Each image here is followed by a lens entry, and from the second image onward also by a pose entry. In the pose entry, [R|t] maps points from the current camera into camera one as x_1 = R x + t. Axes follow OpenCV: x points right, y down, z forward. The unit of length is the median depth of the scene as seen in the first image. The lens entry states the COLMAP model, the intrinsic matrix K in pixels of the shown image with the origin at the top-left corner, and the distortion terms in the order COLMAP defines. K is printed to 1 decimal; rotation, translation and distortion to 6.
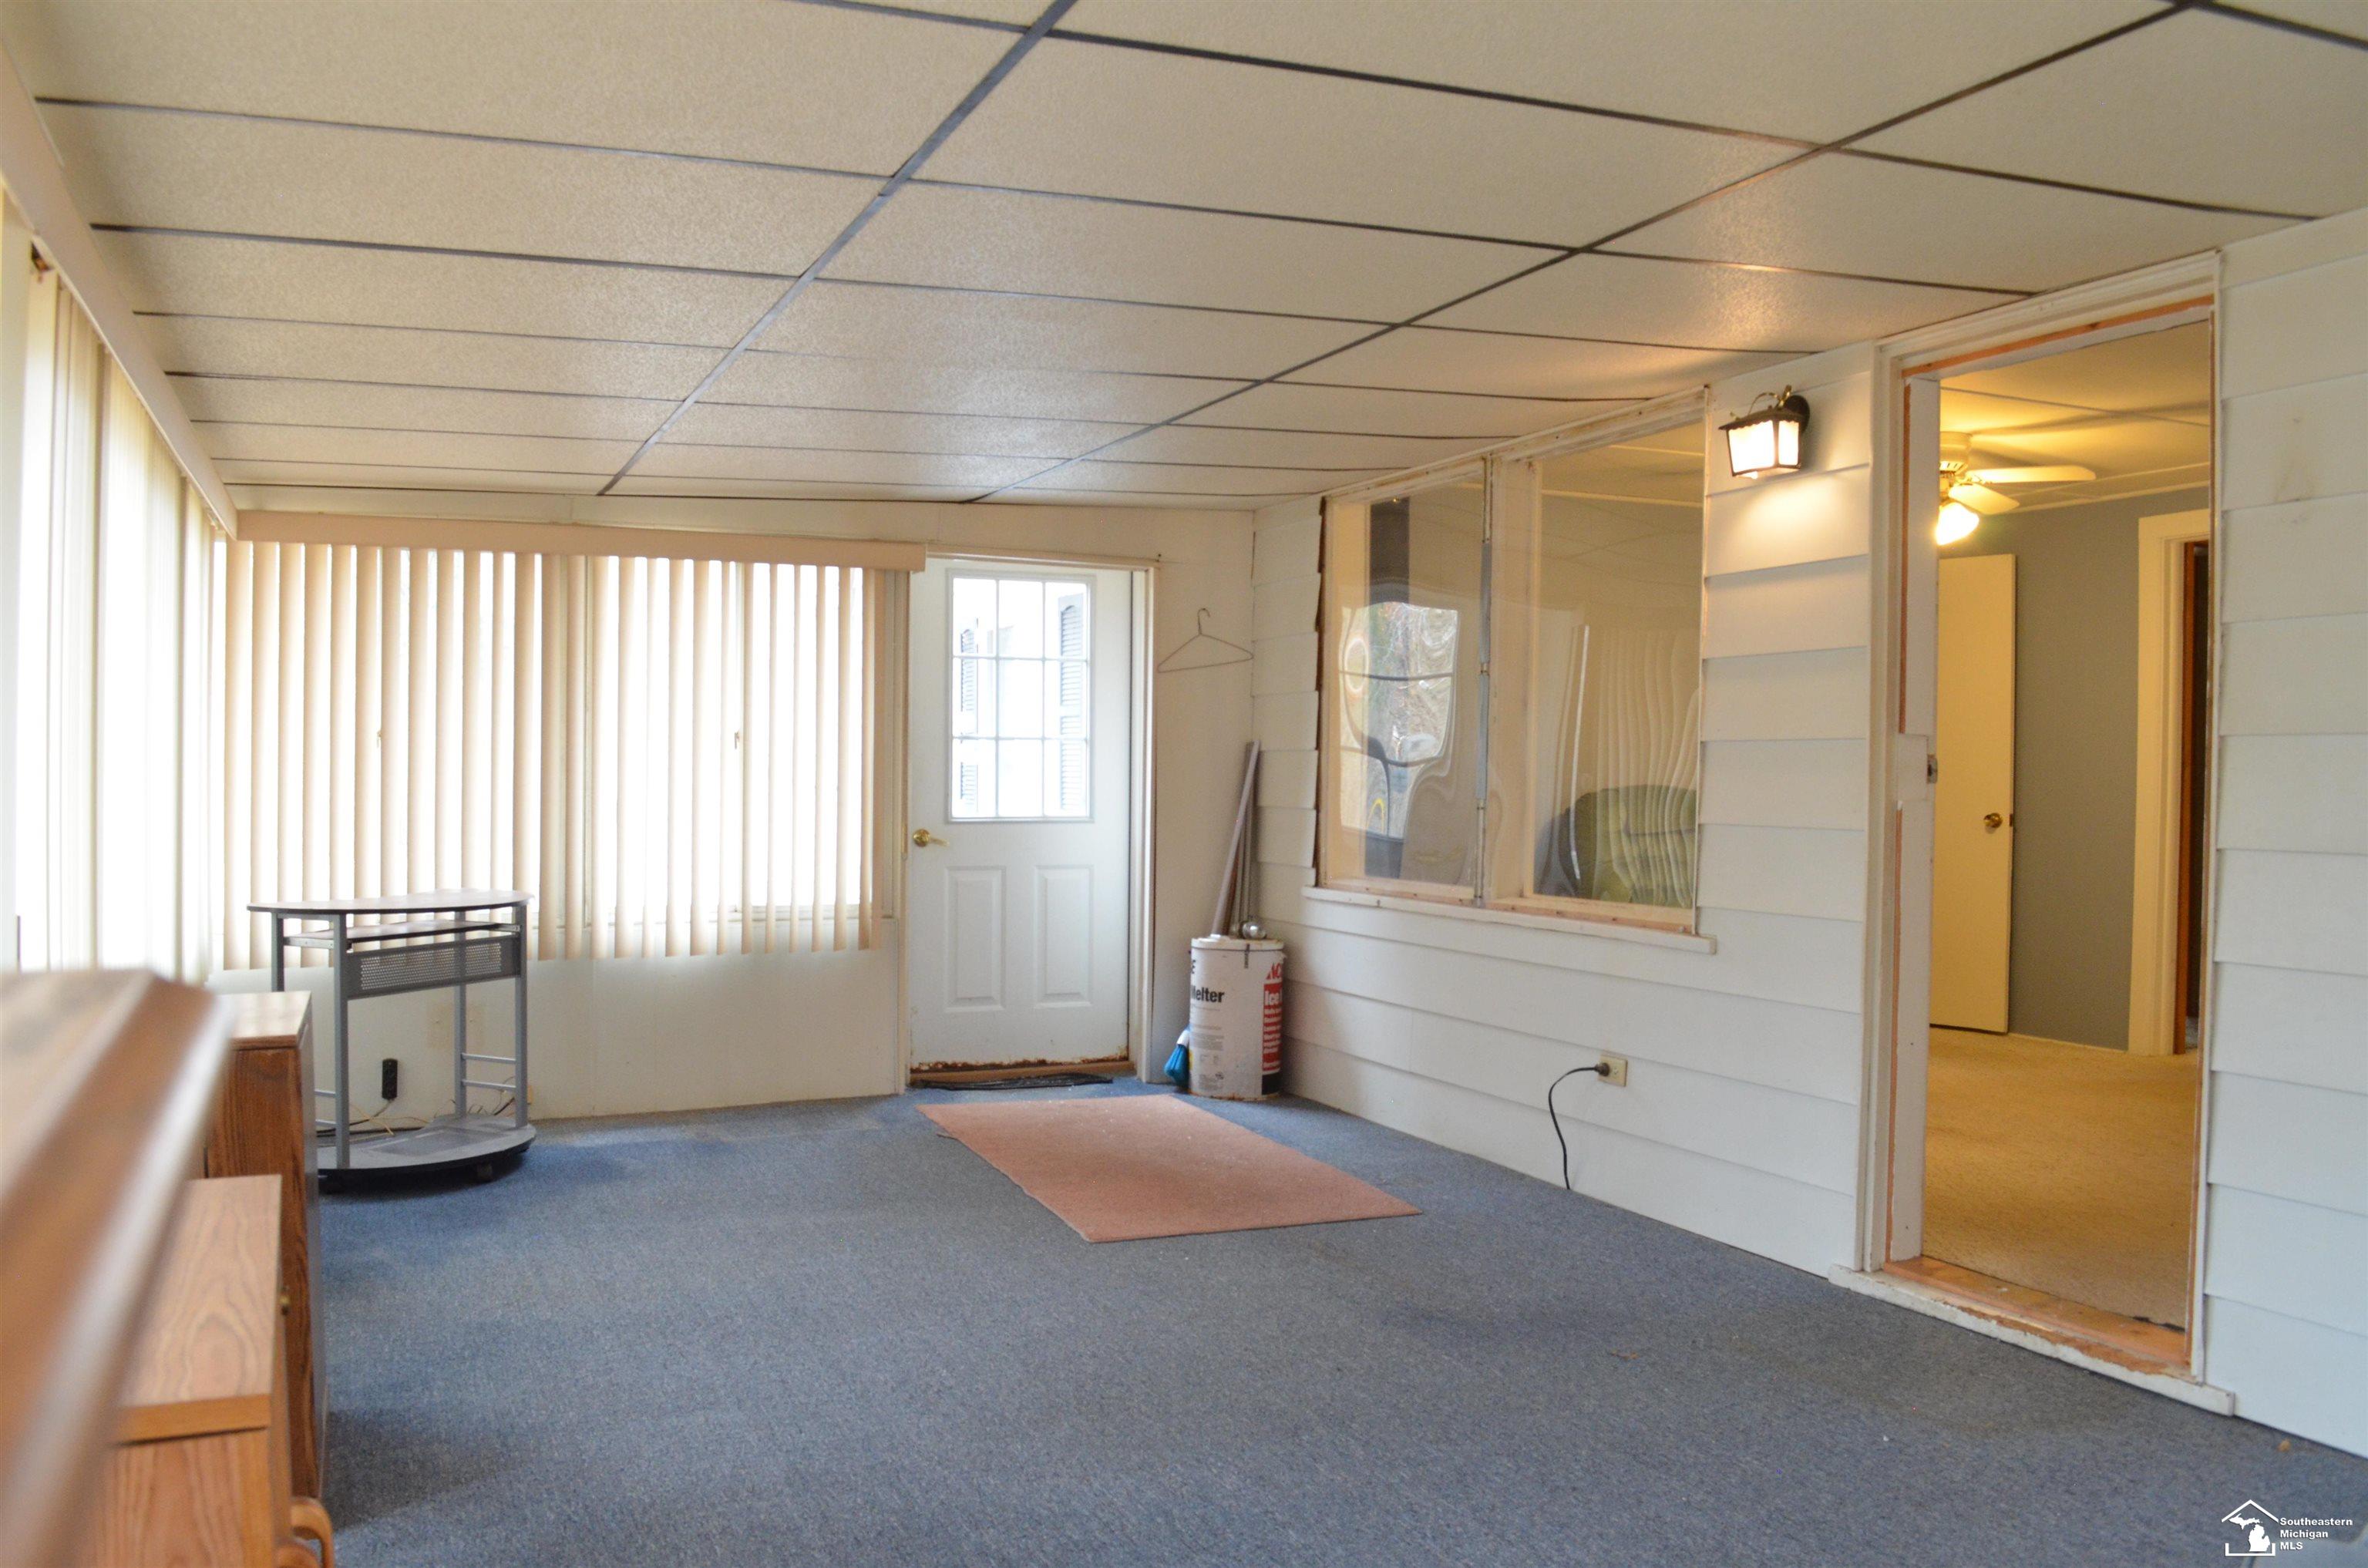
lens RADIAL K [[1876.1, 0, 1176.9], [0, 1876.1, 787.3], [0, 0, 1]] dist [-0.084629, 0.013725]
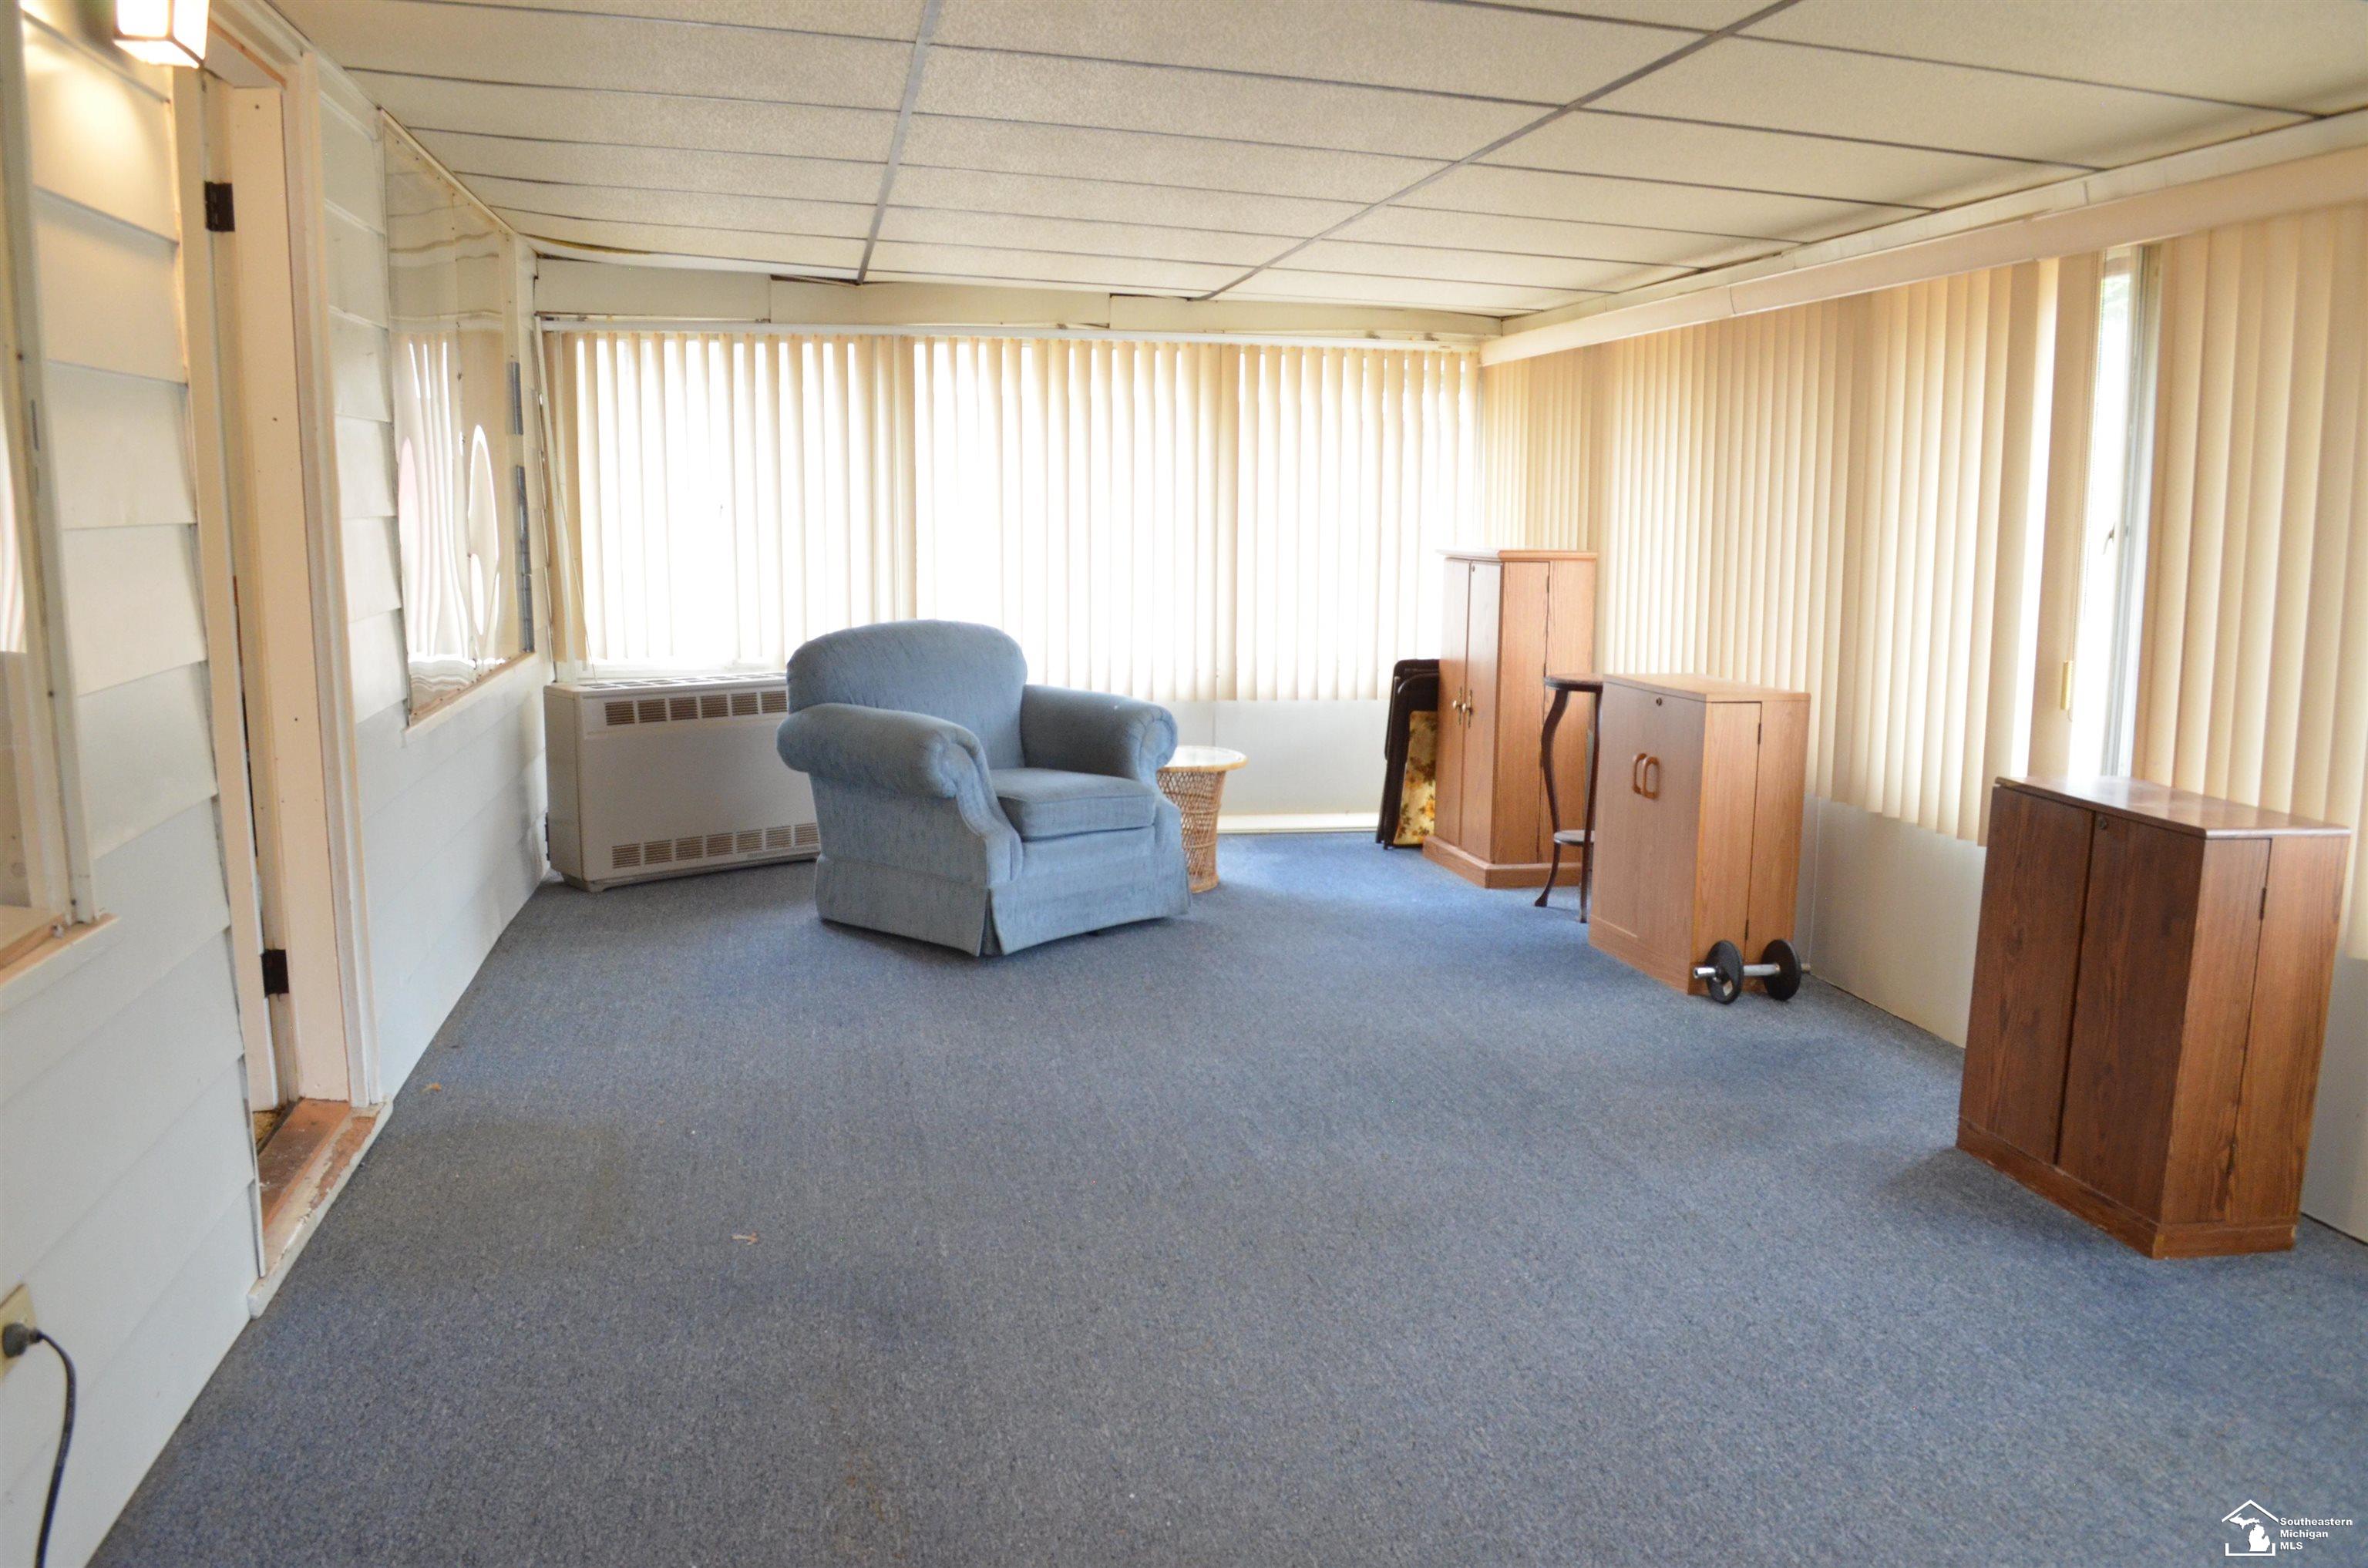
lens RADIAL K [[1876.1, 0, 1176.9], [0, 1876.1, 787.3], [0, 0, 1]] dist [-0.084629, 0.013725]
pose [[-0.975274, -0.049299, 0.215429, -0.147488], [-0.013948, 0.986589, 0.162627, -0.053767], [-0.220557, 0.155601, -0.962882, 1.916237]]
